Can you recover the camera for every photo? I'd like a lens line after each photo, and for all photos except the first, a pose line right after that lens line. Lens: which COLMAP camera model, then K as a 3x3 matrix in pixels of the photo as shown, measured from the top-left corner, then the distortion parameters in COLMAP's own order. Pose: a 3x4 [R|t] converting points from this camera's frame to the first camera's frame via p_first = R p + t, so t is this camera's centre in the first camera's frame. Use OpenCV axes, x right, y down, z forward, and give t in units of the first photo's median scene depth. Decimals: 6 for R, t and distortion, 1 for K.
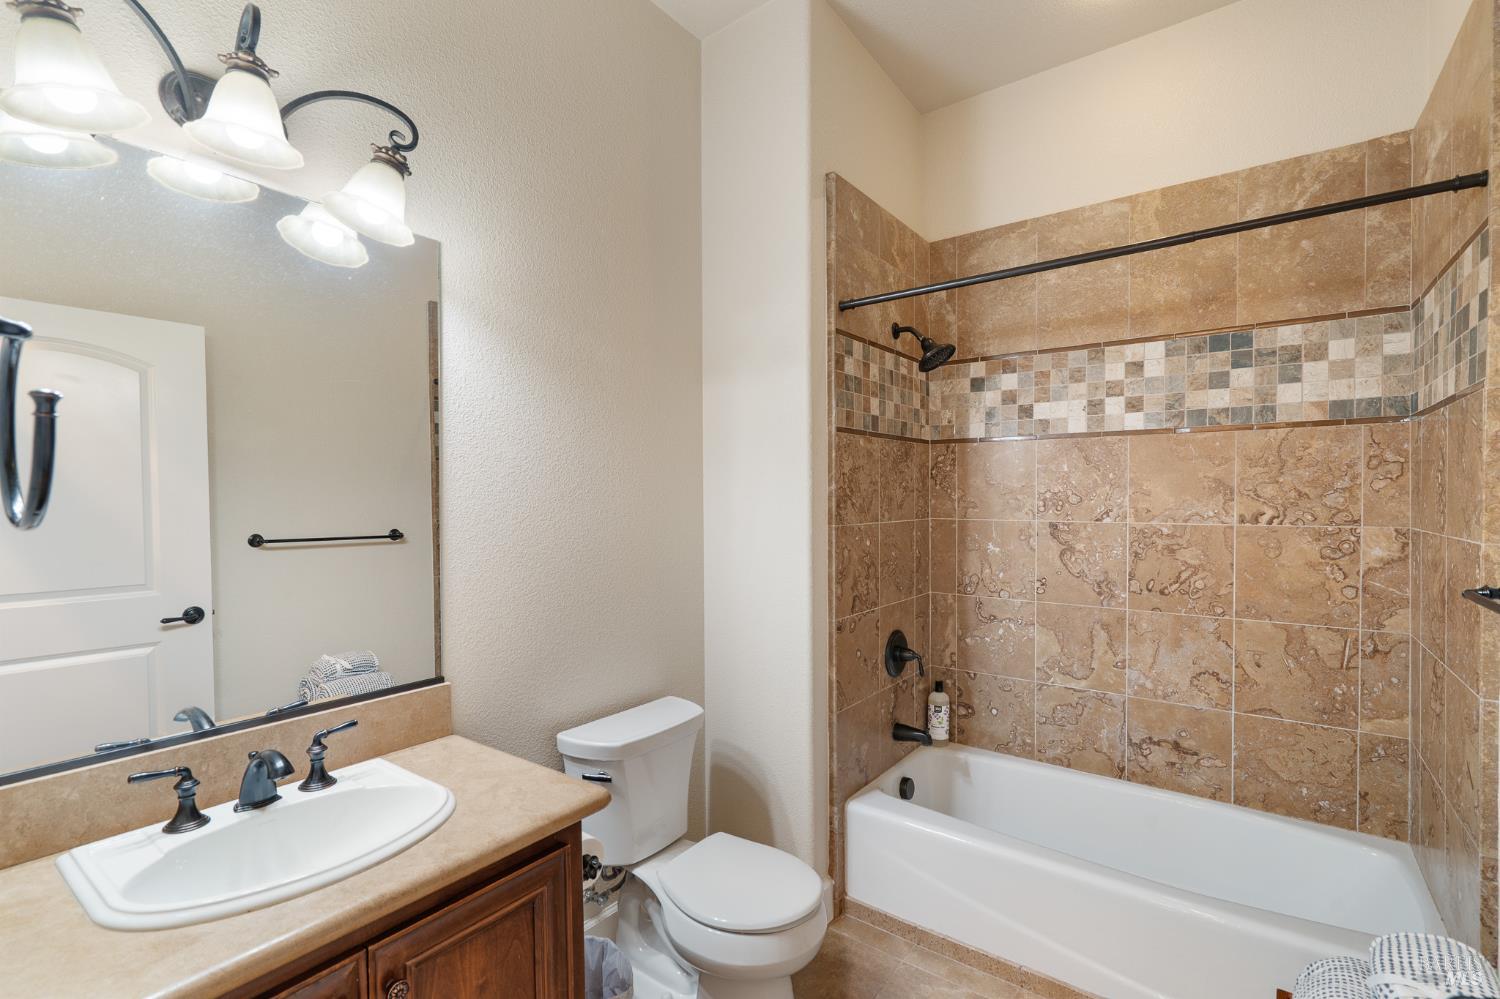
lens RADIAL K [[678.1, 0, 747.2], [0, 678.1, 498.0], [0, 0, 1]] dist [-0.004018, 0.000968]
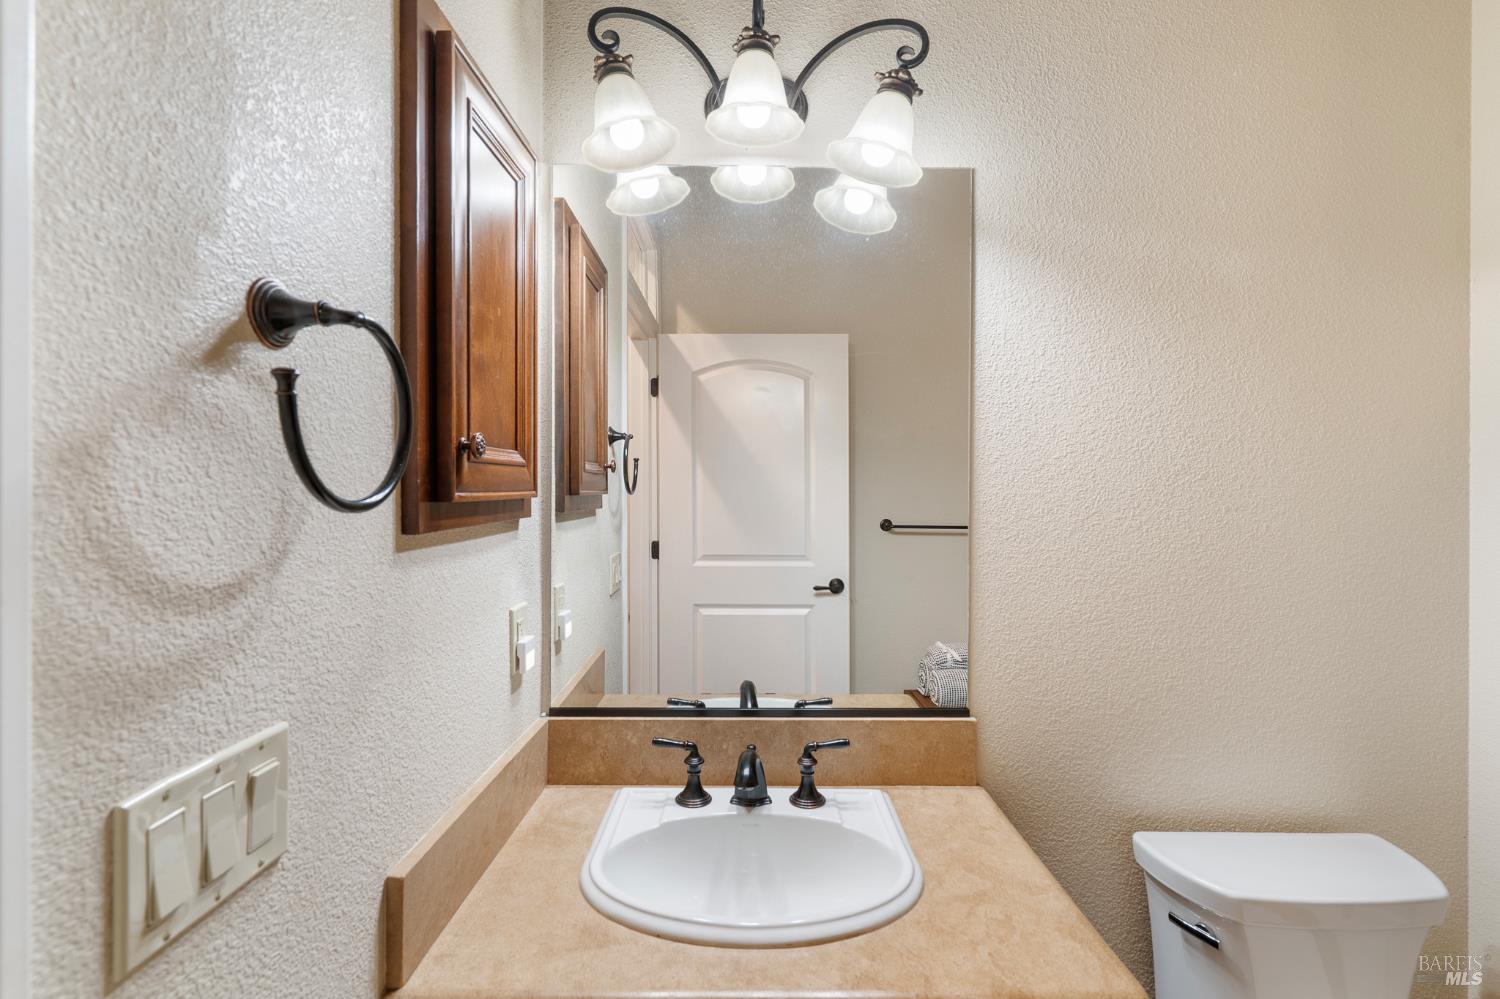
lens RADIAL K [[678.1, 0, 771.2], [0, 678.1, 482.1], [0, 0, 1]] dist [-0.004018, 0.000968]
pose [[0.600825, 0.003118, -0.799375, 0.059895], [-0.008625, 0.999959, -0.002582, -0.000107], [0.799334, 0.008446, 0.600827, 0.408528]]
